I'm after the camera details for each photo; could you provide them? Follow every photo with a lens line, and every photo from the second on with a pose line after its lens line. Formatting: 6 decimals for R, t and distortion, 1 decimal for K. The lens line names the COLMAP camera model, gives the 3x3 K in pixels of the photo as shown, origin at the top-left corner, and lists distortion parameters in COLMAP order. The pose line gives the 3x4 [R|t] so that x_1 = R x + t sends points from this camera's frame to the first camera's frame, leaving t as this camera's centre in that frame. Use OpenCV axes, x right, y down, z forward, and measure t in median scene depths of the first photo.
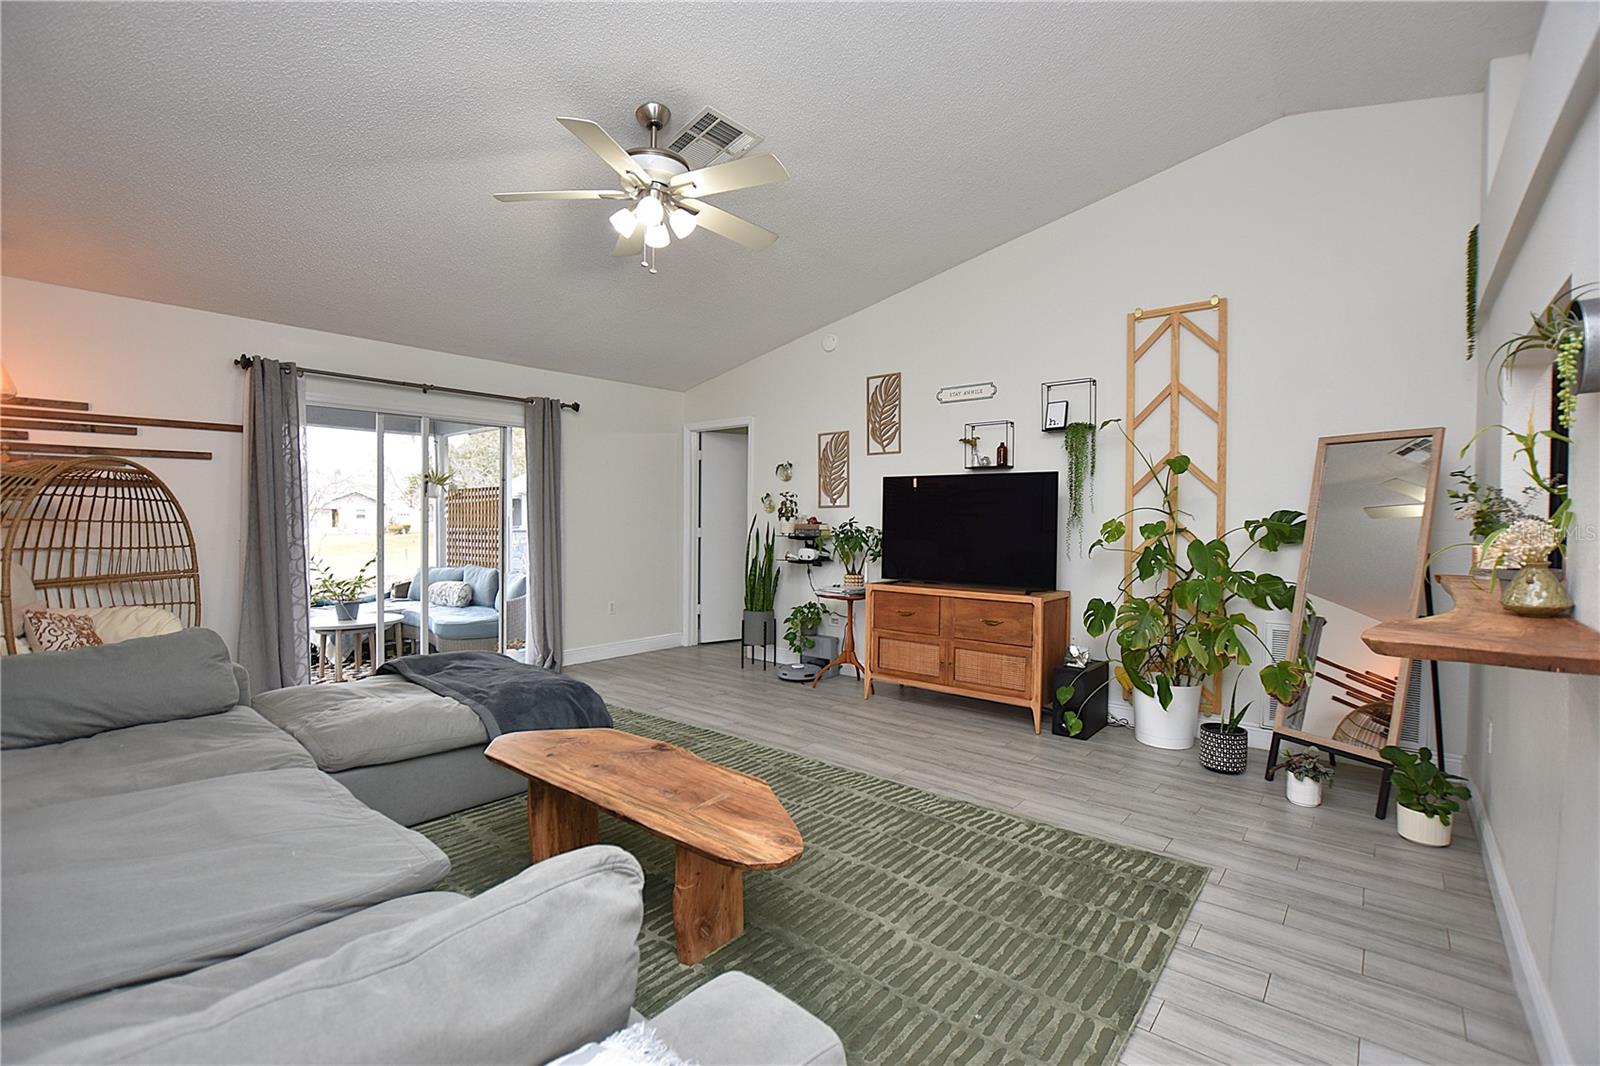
lens RADIAL K [[710.7, 0, 793.0], [0, 710.7, 533.6], [0, 0, 1]] dist [-0.031964, 0.000745]
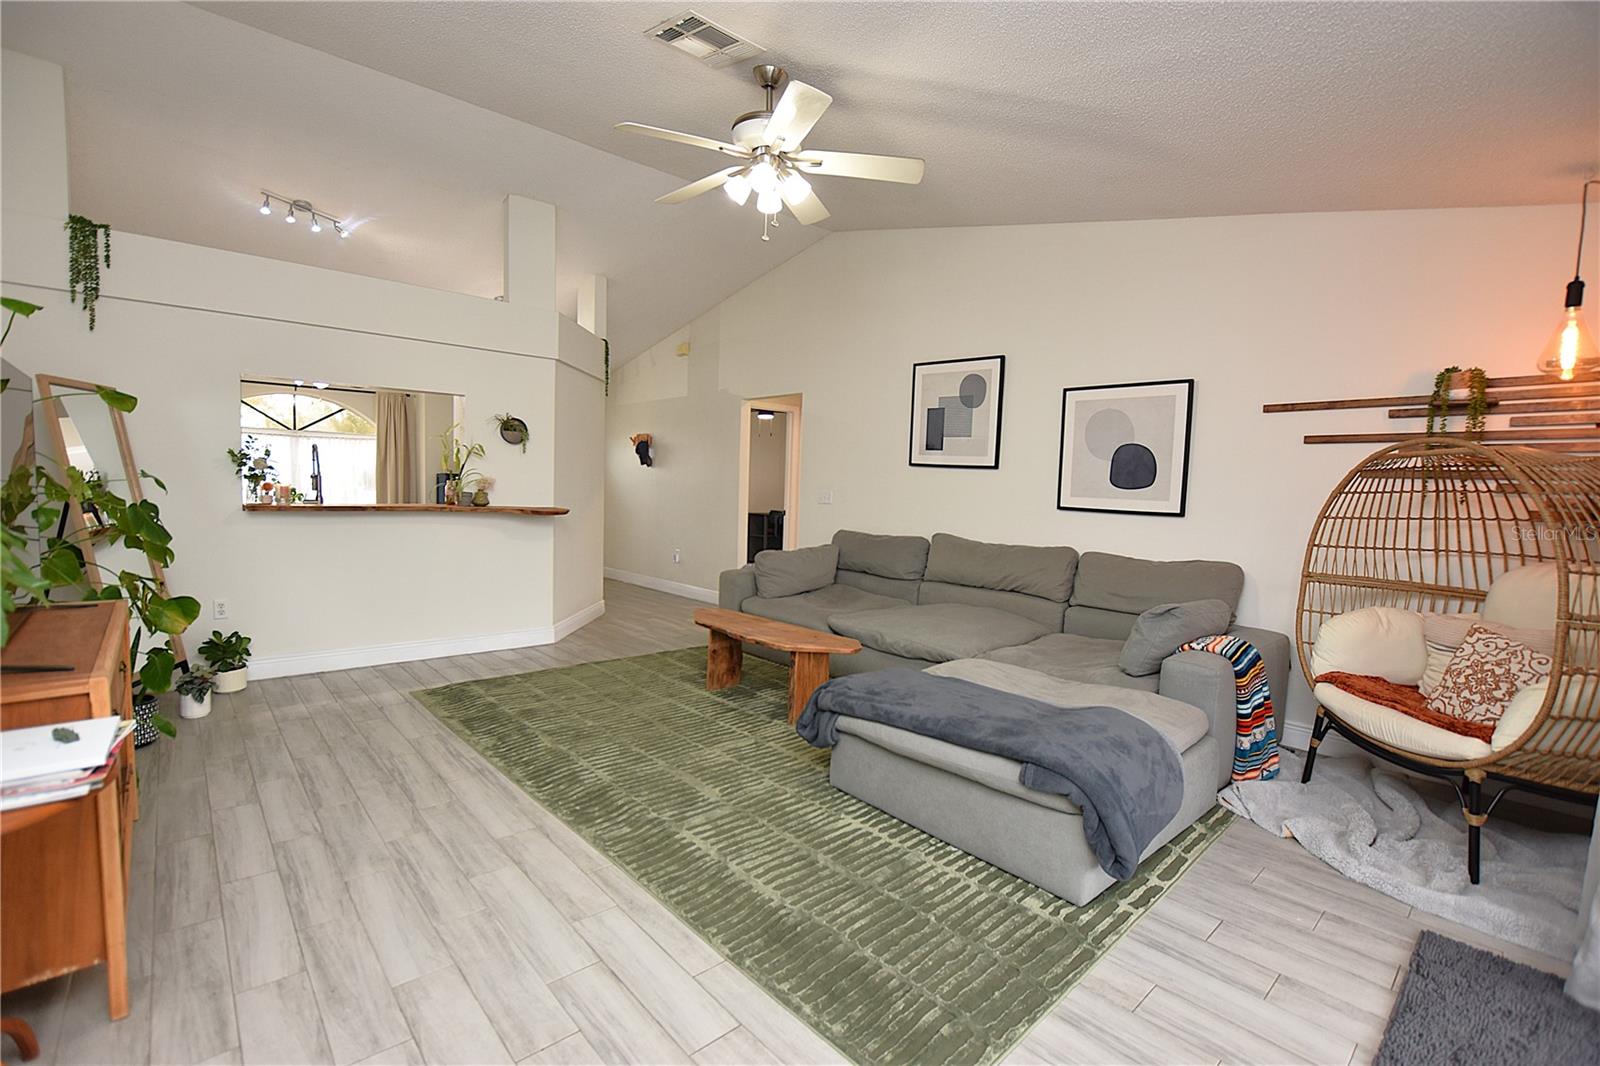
lens RADIAL K [[710.7, 0, 793.0], [0, 710.7, 533.6], [0, 0, 1]] dist [-0.031964, 0.000745]
pose [[-0.989612, -0.048598, 0.135299, -0.266836], [-0.035838, 0.994813, 0.095198, -0.038670], [-0.139223, 0.089361, -0.986221, 1.380827]]
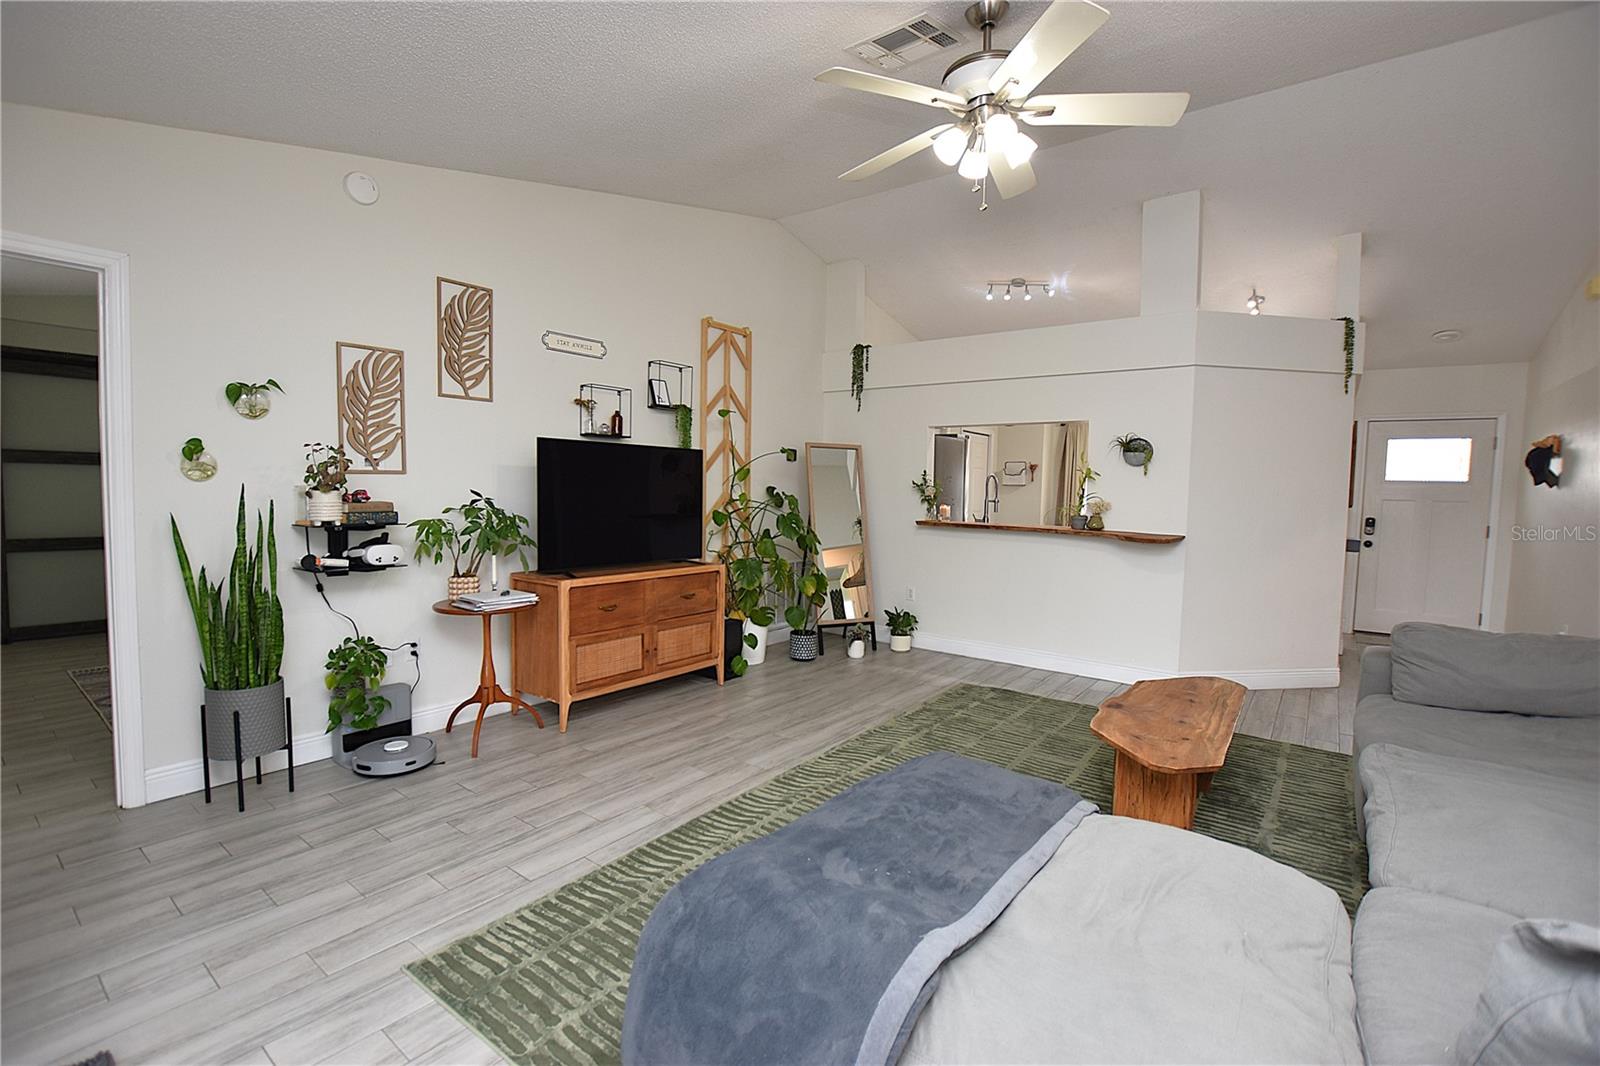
lens RADIAL K [[710.7, 0, 793.0], [0, 710.7, 533.6], [0, 0, 1]] dist [-0.031964, 0.000745]
pose [[-0.040904, -0.072423, 0.996535, -0.709785], [0.005277, 0.997340, 0.072698, -0.035405], [-0.999149, 0.008232, -0.040413, 0.864285]]
